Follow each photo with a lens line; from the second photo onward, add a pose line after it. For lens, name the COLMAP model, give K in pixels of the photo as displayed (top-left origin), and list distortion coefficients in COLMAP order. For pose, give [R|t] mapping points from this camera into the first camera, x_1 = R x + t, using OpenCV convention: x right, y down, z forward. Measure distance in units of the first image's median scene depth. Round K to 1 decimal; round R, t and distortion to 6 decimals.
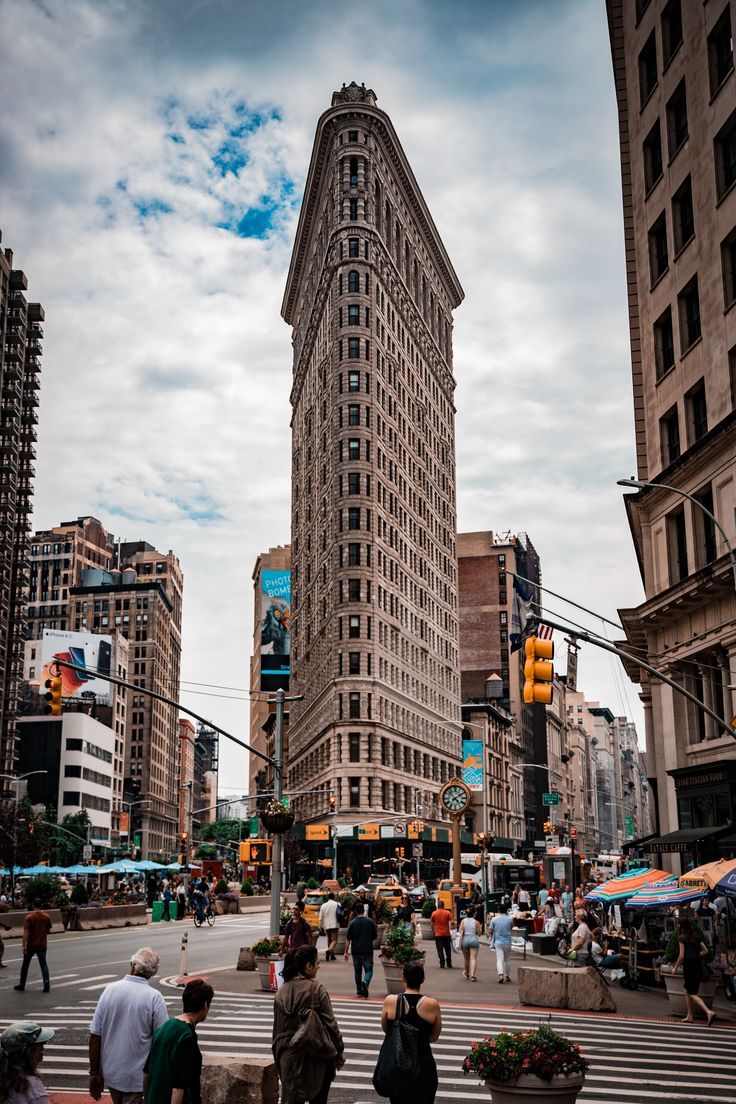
lens RADIAL K [[1338.8, 0, 362.4], [0, 1338.8, 531.5], [0, 0, 1]] dist [0.013506, -0.006366]
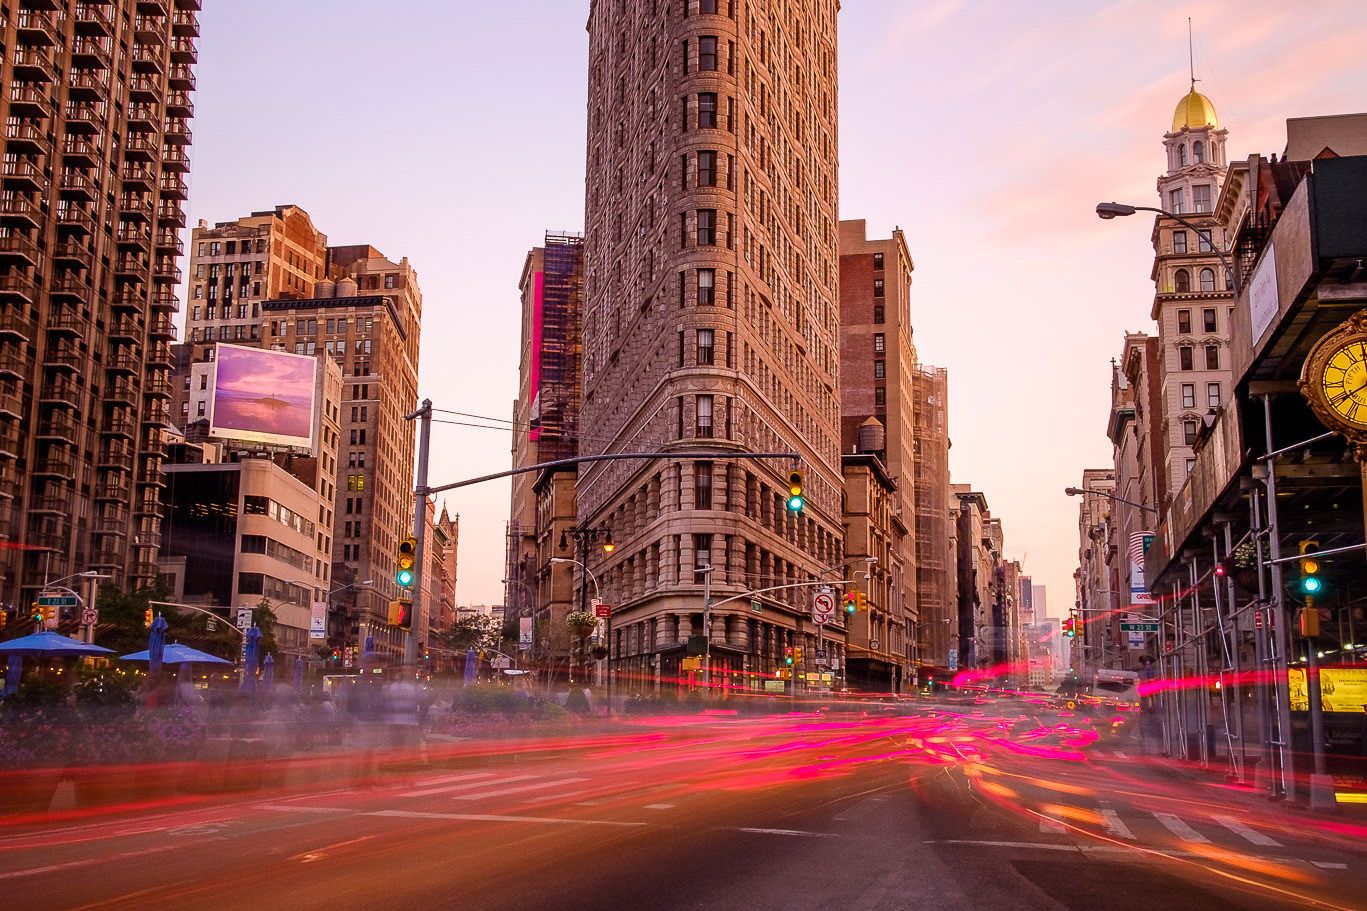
lens RADIAL K [[1494.6, 0, 675.1], [0, 1494.6, 410.6], [0, 0, 1]] dist [0.032267, -0.001218]
pose [[0.999151, 0.023743, 0.033654, -0.038485], [-0.025517, 0.998254, 0.053278, 0.086104], [-0.032331, -0.054092, 0.998012, 0.312929]]
